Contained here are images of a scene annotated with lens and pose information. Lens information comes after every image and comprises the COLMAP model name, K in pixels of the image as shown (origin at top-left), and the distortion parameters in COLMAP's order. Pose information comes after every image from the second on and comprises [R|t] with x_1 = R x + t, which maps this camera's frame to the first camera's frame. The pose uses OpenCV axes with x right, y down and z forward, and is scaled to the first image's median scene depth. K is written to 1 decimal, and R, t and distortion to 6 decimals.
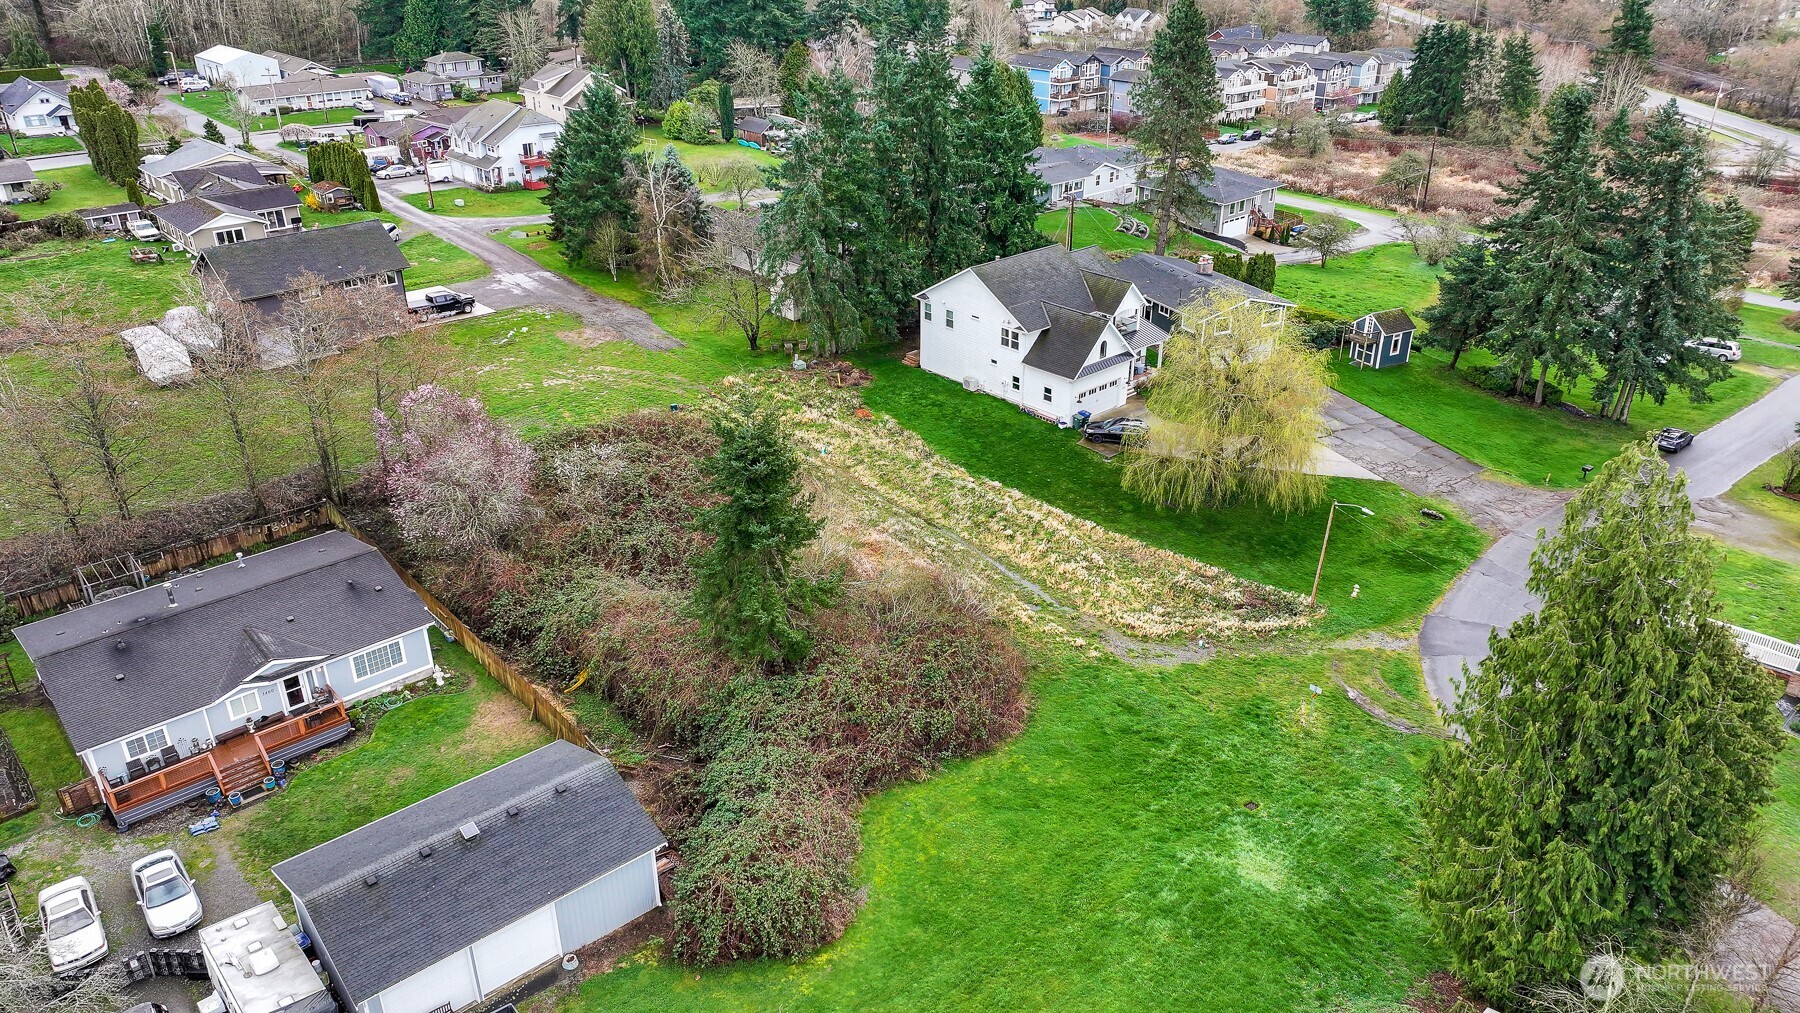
lens RADIAL K [[1263.5, 0, 907.4], [0, 1263.5, 500.6], [0, 0, 1]] dist [-0.000104, 0.018541]
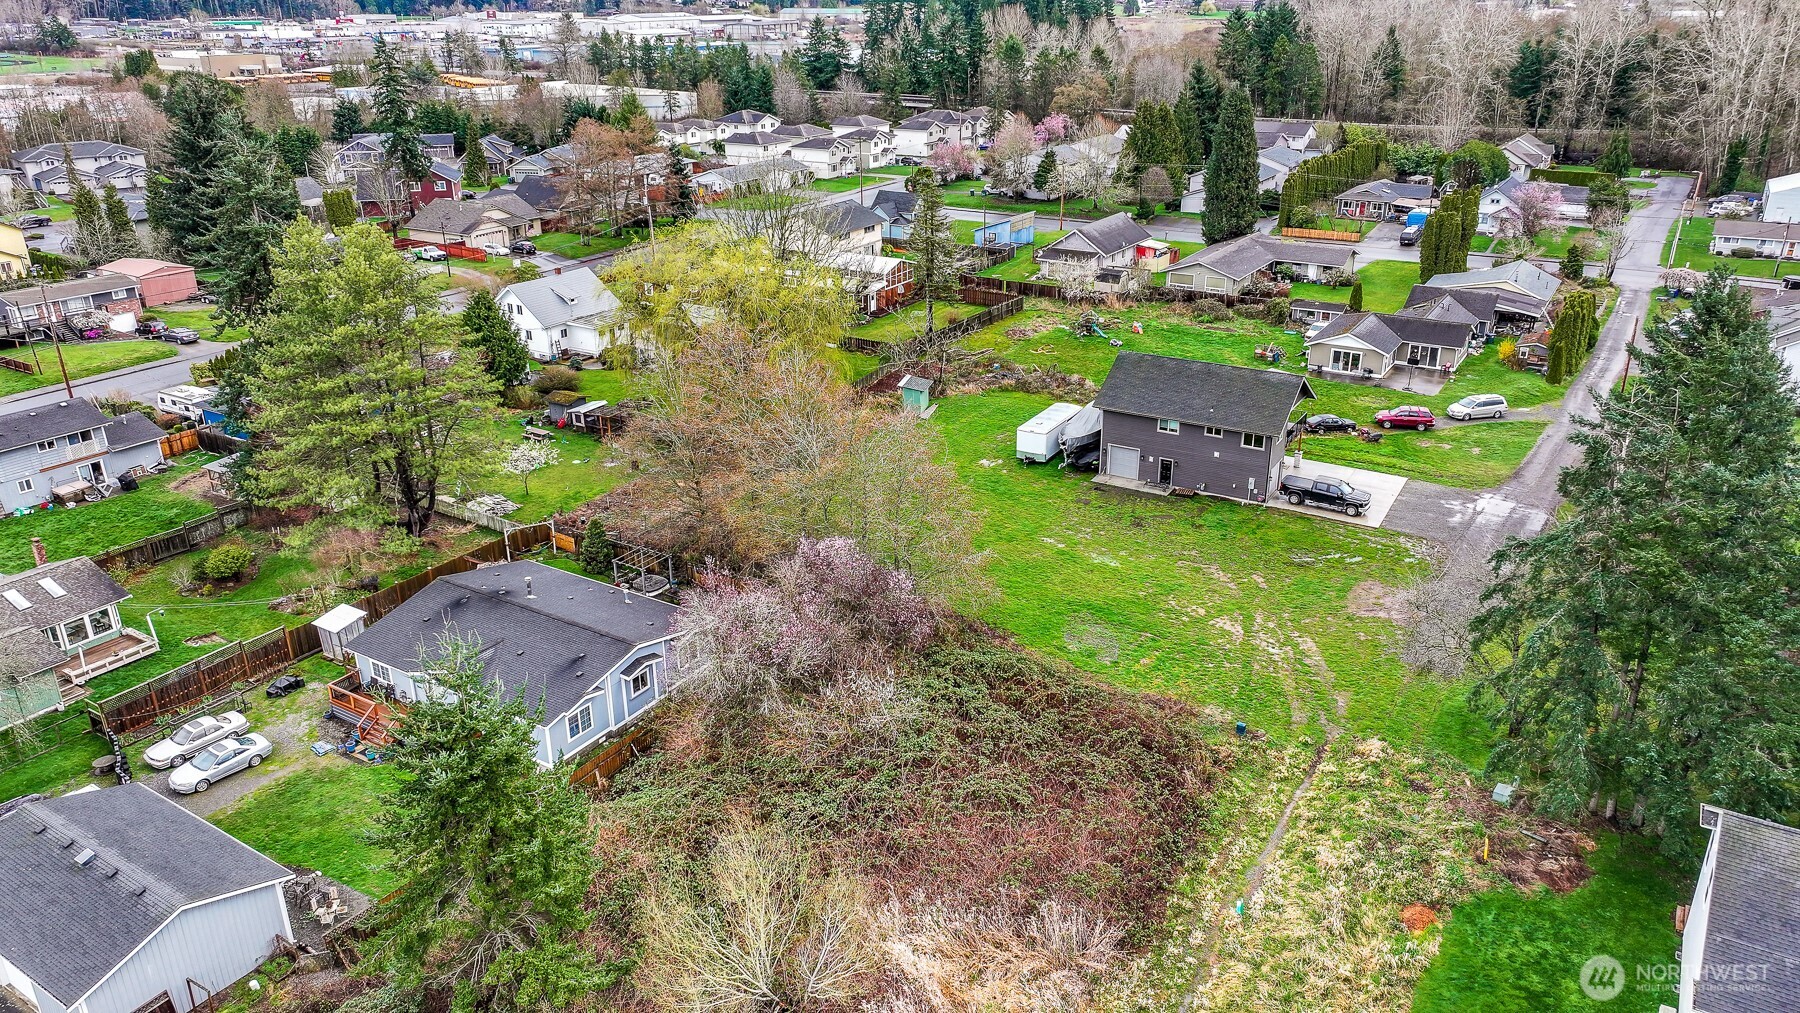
lens RADIAL K [[1263.5, 0, 907.4], [0, 1263.5, 500.6], [0, 0, 1]] dist [-0.000104, 0.018541]
pose [[0.268018, 0.359884, -0.893672, 0.336786], [-0.419953, 0.878485, 0.227822, -0.262570], [0.867067, 0.314240, 0.386585, 0.535180]]
